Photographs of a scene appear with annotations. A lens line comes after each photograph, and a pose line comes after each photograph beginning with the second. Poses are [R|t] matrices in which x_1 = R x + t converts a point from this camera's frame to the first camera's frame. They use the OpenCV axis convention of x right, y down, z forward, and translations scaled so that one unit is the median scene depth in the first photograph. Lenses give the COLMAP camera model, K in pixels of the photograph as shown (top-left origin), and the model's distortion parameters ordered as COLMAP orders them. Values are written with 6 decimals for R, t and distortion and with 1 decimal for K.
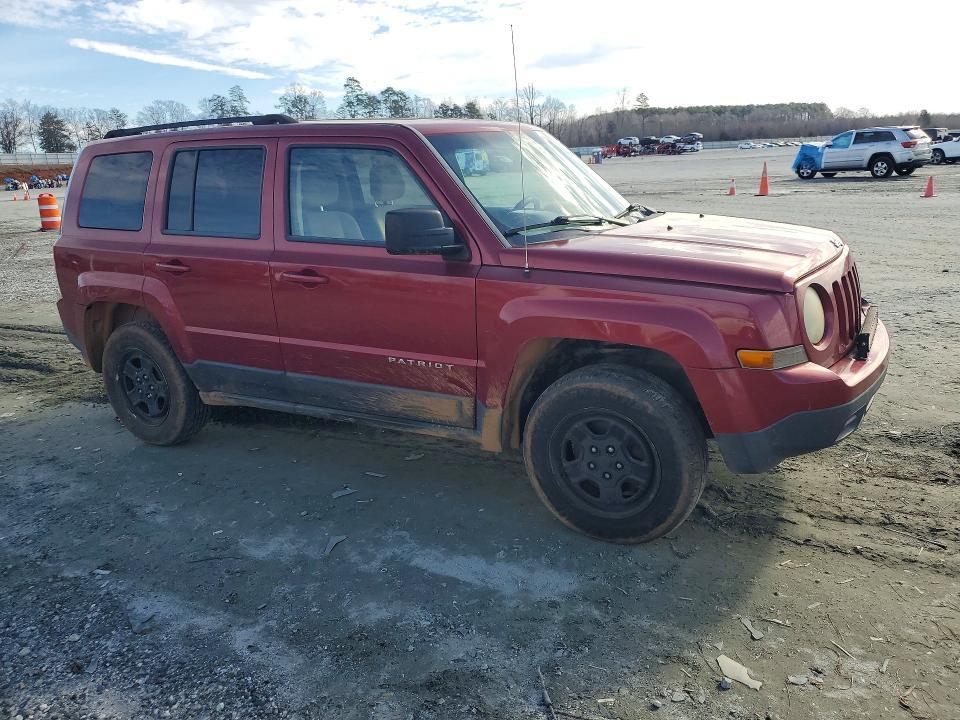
lens RADIAL K [[720.5, 0, 480.6], [0, 720.5, 351.1], [0, 0, 1]] dist [0.012320, -0.000361]
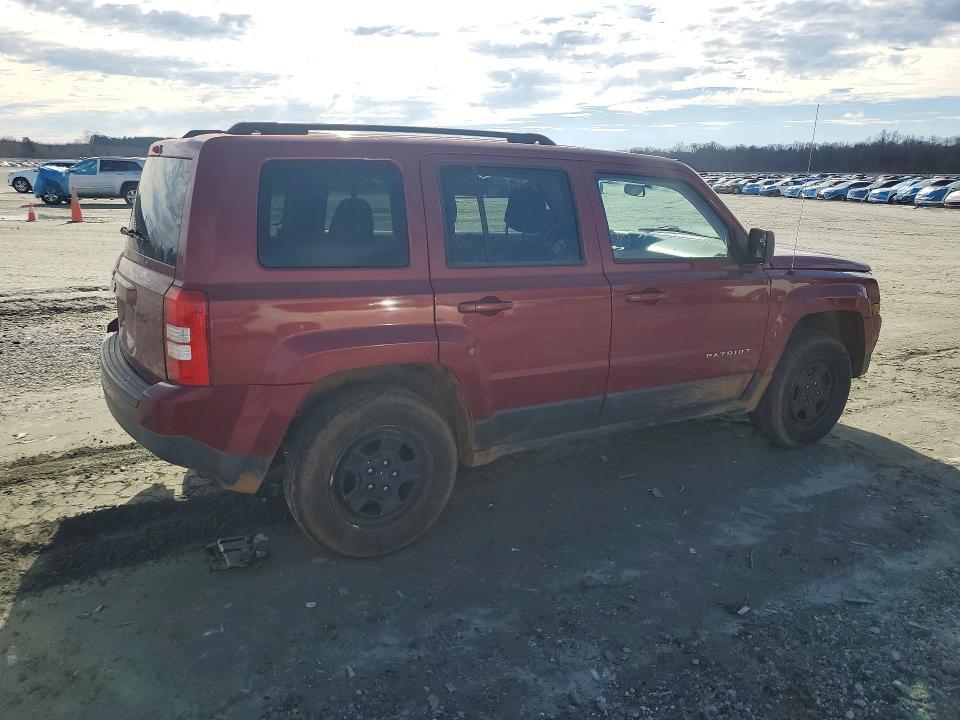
lens RADIAL K [[720.5, 0, 480.6], [0, 720.5, 351.1], [0, 0, 1]] dist [0.012320, -0.000361]
pose [[0.541317, -0.150574, 0.827226, -1.289455], [0.180017, 0.981776, 0.060907, -0.133924], [-0.821322, 0.115945, 0.558558, 0.636666]]
